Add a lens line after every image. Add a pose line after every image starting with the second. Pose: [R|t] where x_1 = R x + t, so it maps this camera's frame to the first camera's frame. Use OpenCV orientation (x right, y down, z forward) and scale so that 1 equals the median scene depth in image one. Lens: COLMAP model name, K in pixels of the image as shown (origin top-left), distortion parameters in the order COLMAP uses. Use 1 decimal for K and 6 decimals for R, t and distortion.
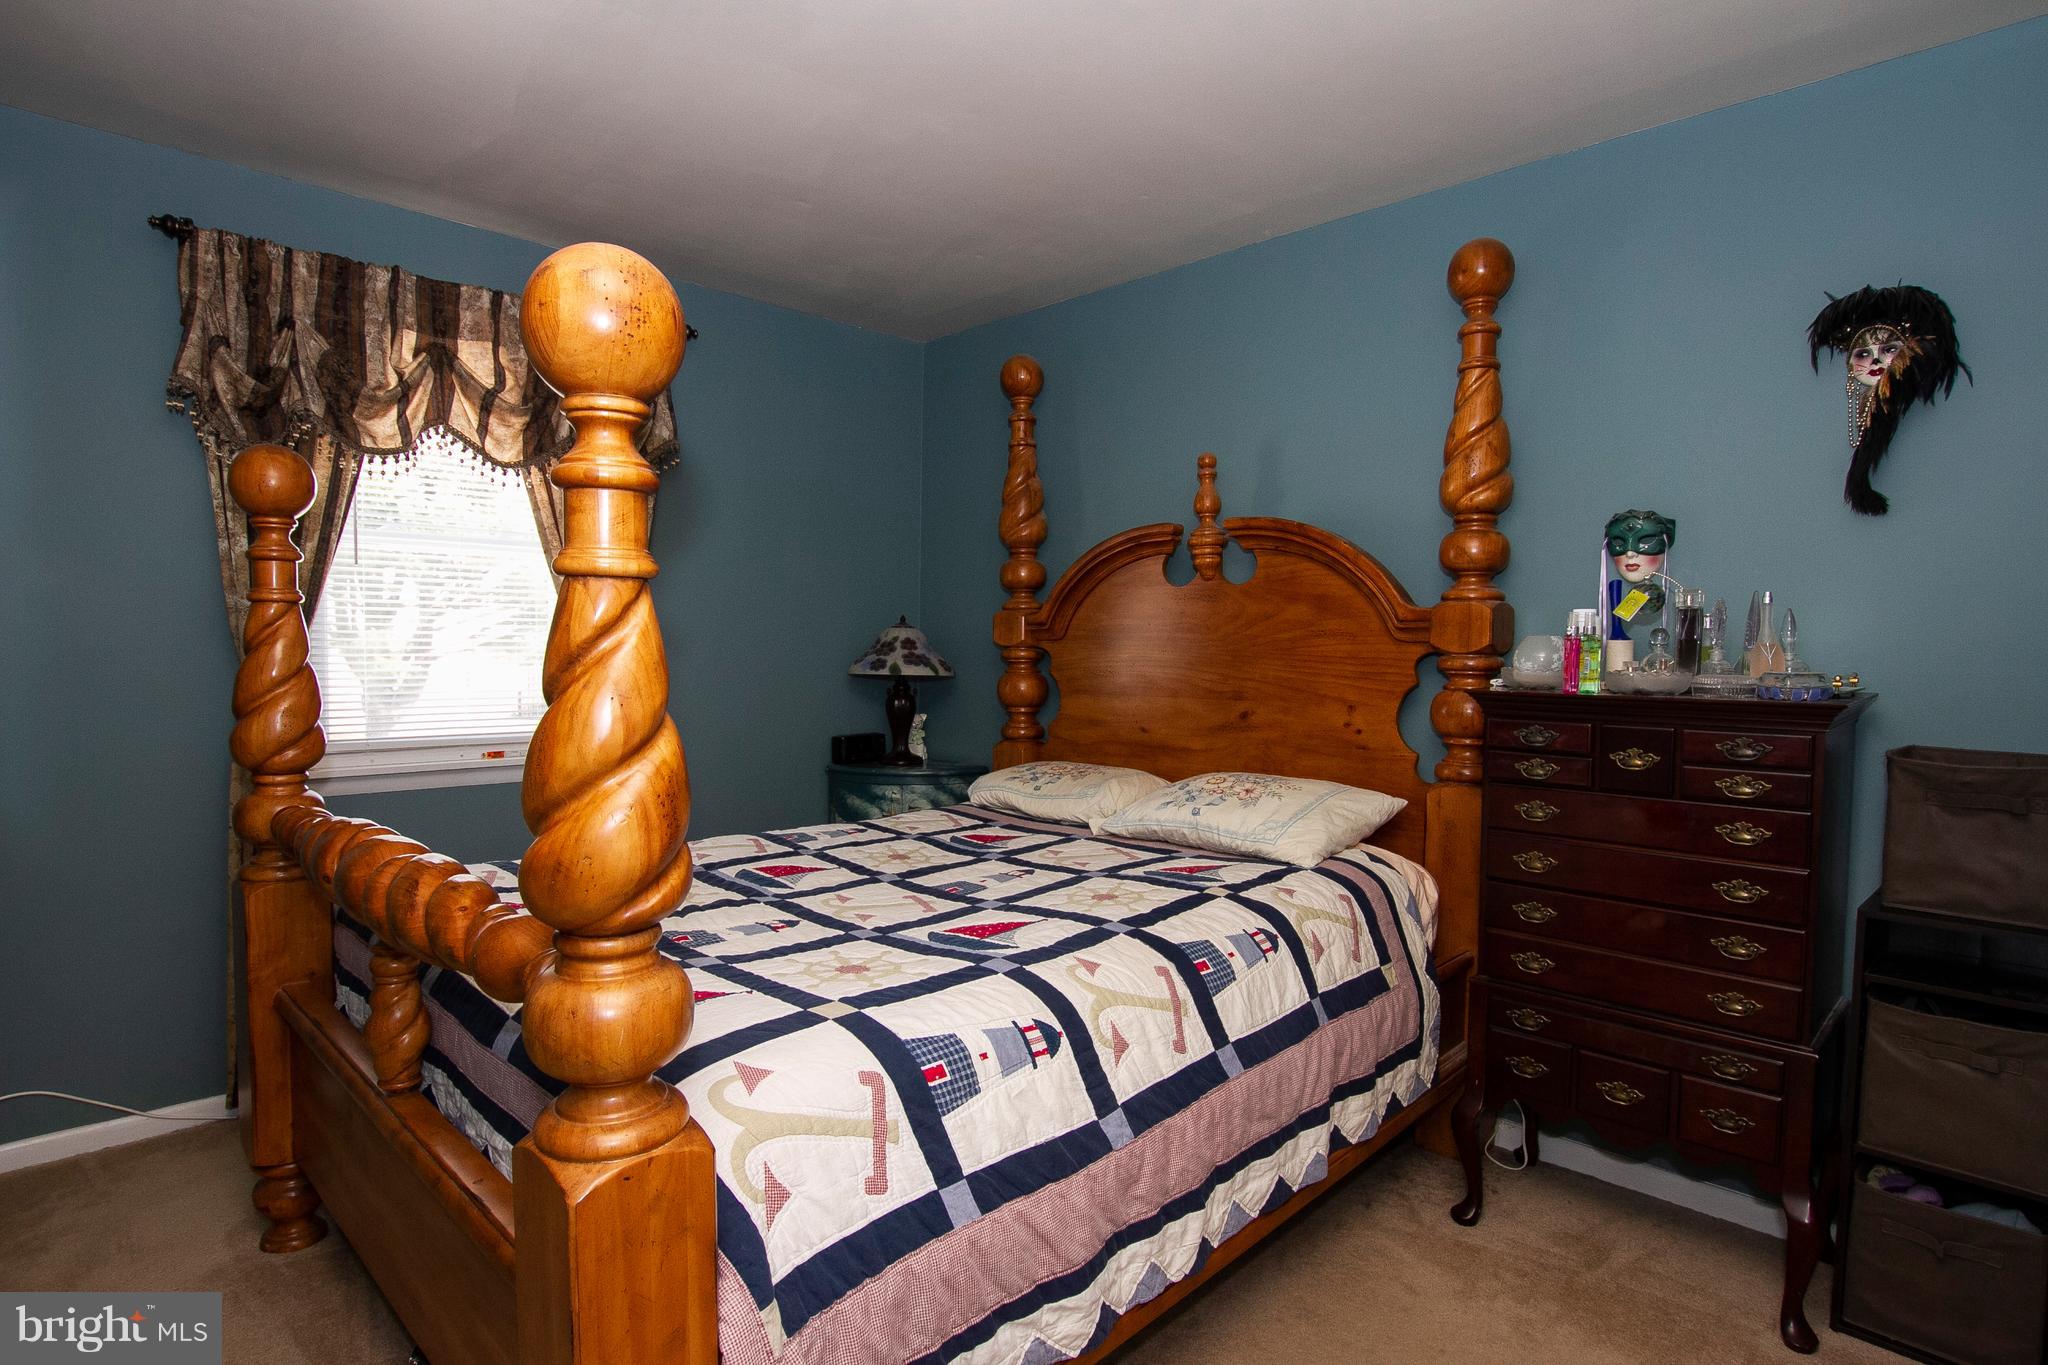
lens RADIAL K [[1037.6, 0, 1024.0], [0, 1037.6, 682.5], [0, 0, 1]] dist [-0.001410, -0.000010]
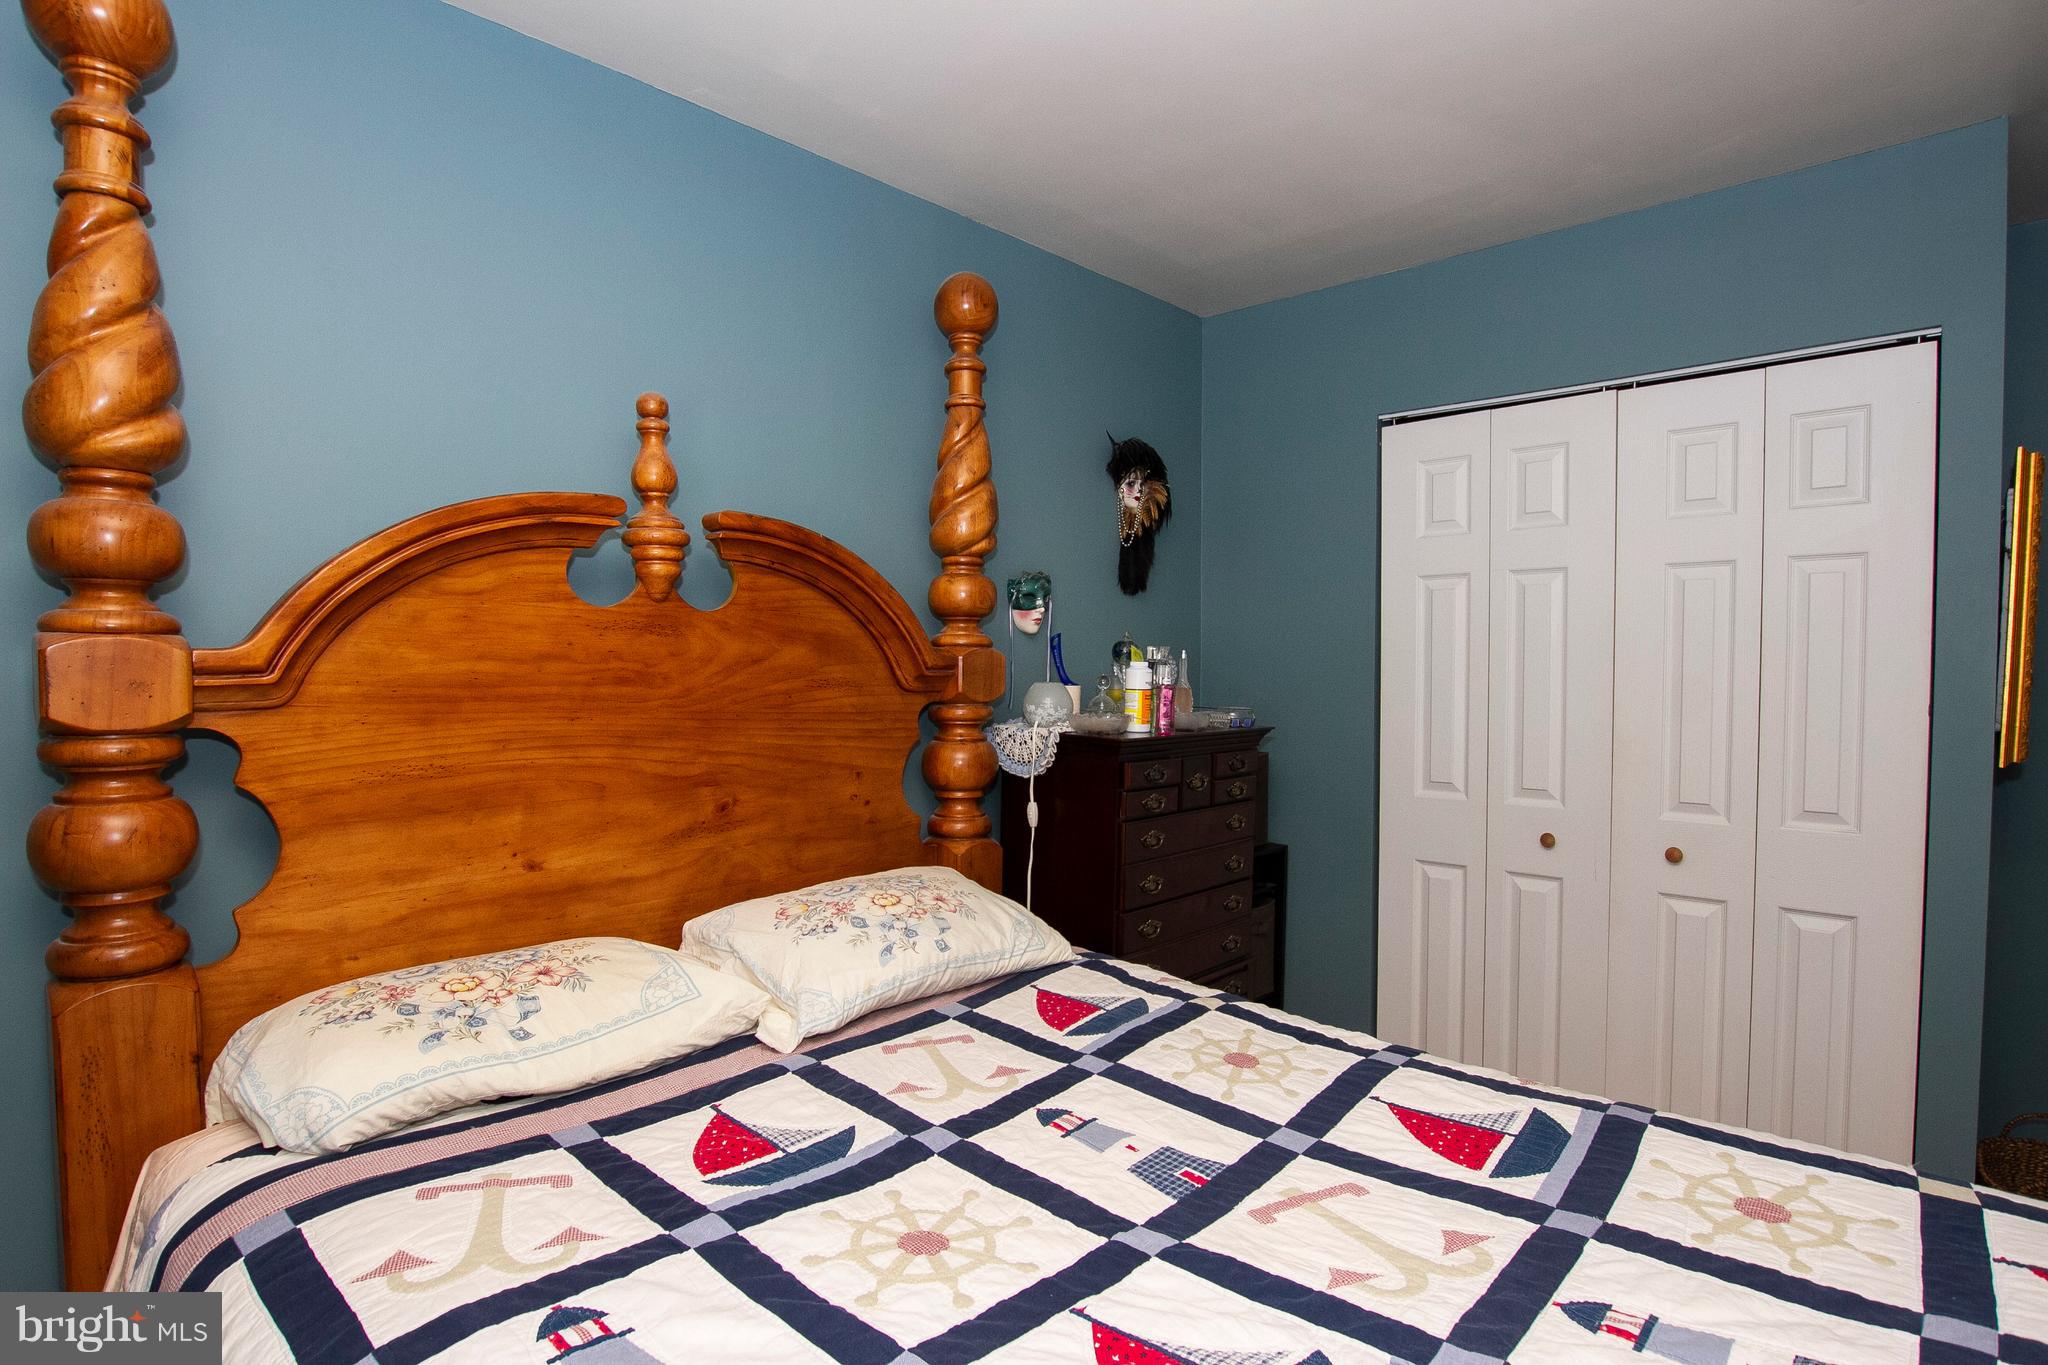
lens RADIAL K [[1067.4, 0, 1024.0], [0, 1067.4, 682.5], [0, 0, 1]] dist [0.034283, 0.000155]
pose [[-0.029846, -0.038687, 0.998806, -0.498115], [0.027869, 0.998830, 0.039521, -0.073560], [-0.999166, 0.029015, -0.028733, 0.857156]]
